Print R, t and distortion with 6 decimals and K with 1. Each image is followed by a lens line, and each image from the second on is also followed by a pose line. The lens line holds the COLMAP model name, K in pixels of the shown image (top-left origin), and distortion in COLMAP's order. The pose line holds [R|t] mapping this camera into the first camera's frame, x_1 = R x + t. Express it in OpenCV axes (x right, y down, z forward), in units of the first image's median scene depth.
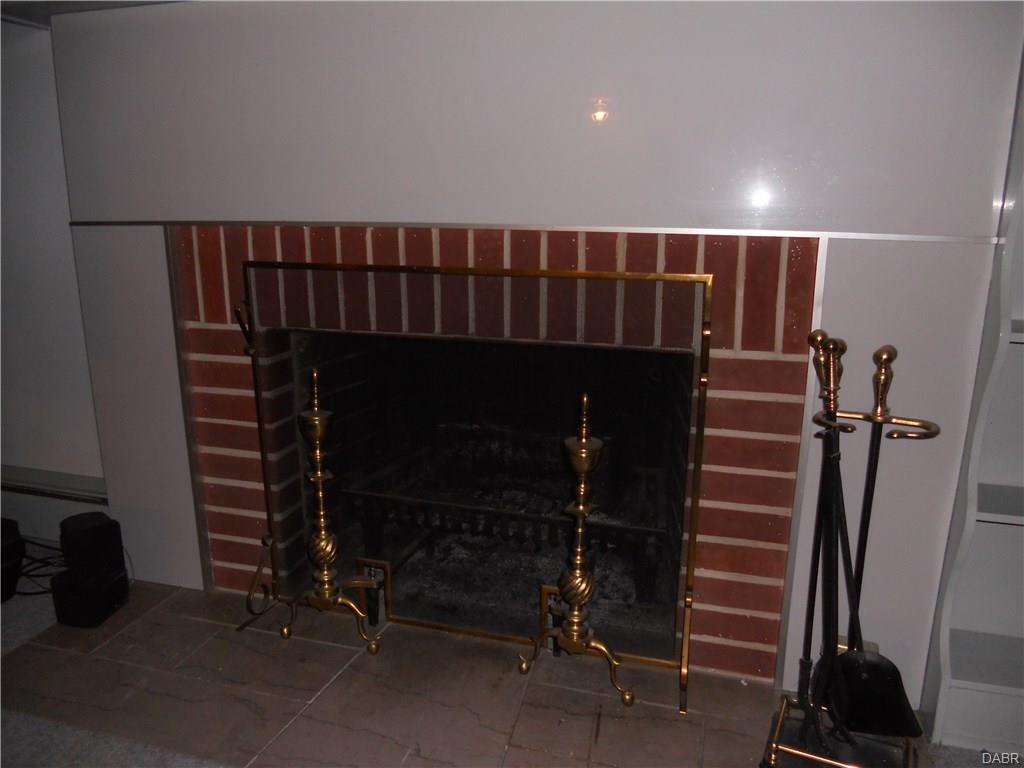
lens RADIAL K [[780.9, 0, 509.5], [0, 780.9, 393.0], [0, 0, 1]] dist [-0.031013, 0.008345]
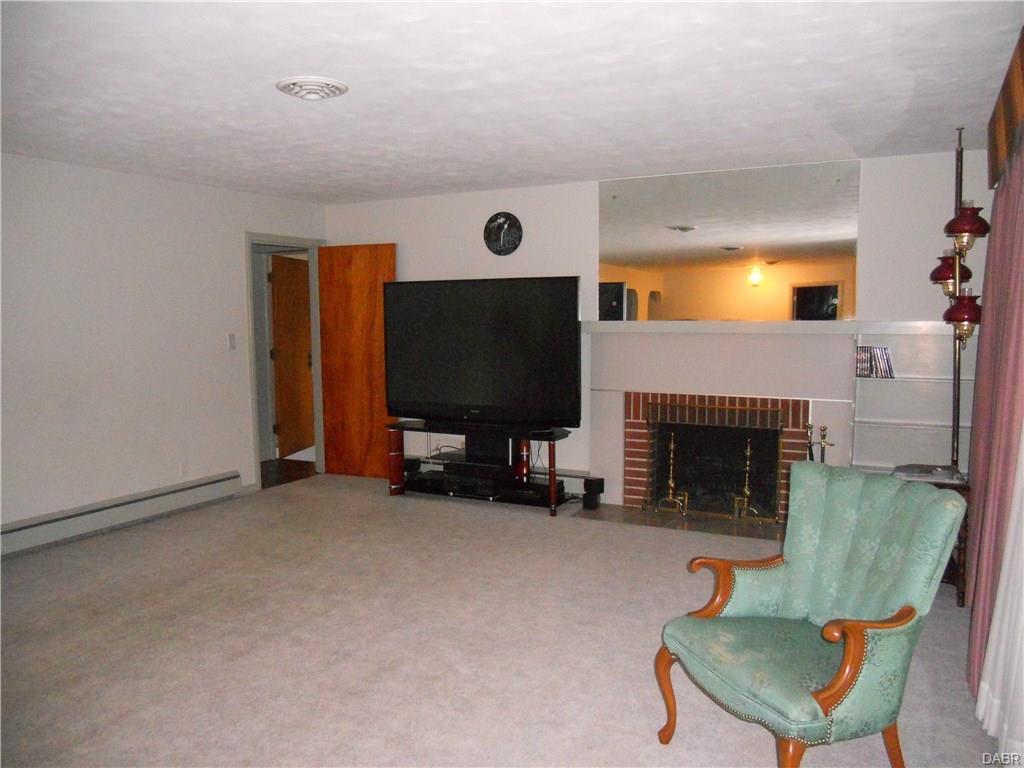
lens RADIAL K [[780.9, 0, 509.5], [0, 780.9, 393.0], [0, 0, 1]] dist [-0.031013, 0.008345]
pose [[0.987034, 0.014986, -0.159811, -0.394807], [-0.040026, 0.987160, -0.154639, 0.356379], [0.155442, 0.159031, 0.974960, -2.531543]]
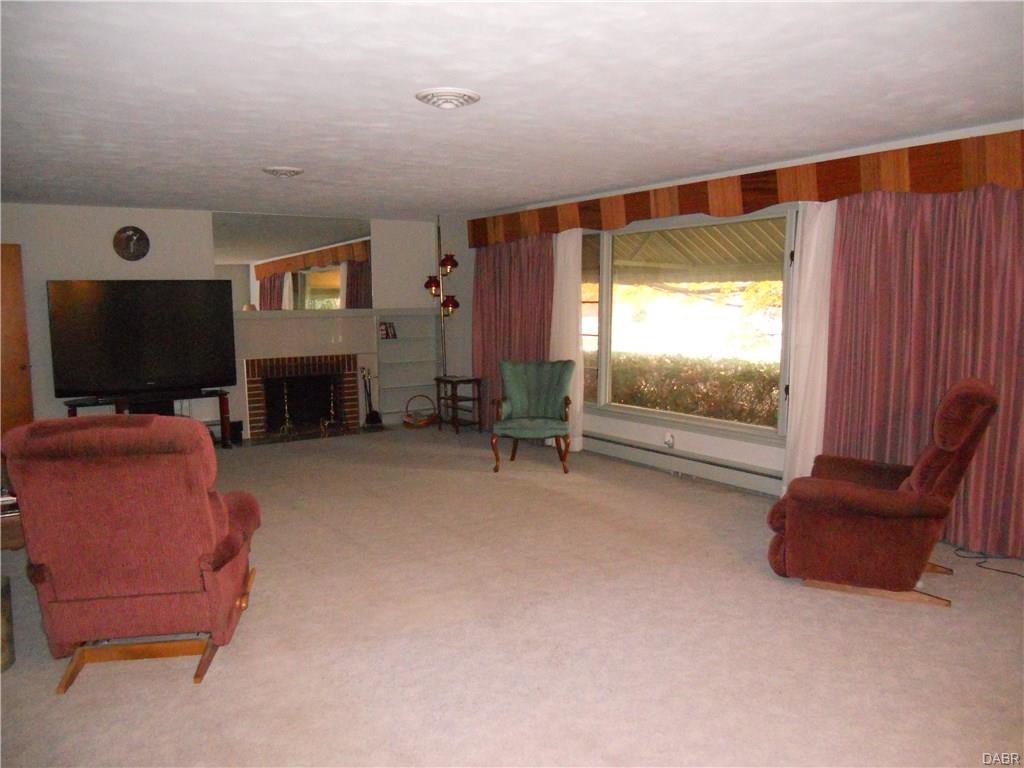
lens RADIAL K [[780.9, 0, 509.5], [0, 780.9, 393.0], [0, 0, 1]] dist [-0.031013, 0.008345]
pose [[0.602906, -0.096882, 0.791908, -3.490629], [0.214963, 0.975617, -0.044302, 0.600297], [-0.768307, 0.196941, 0.609031, -3.428387]]
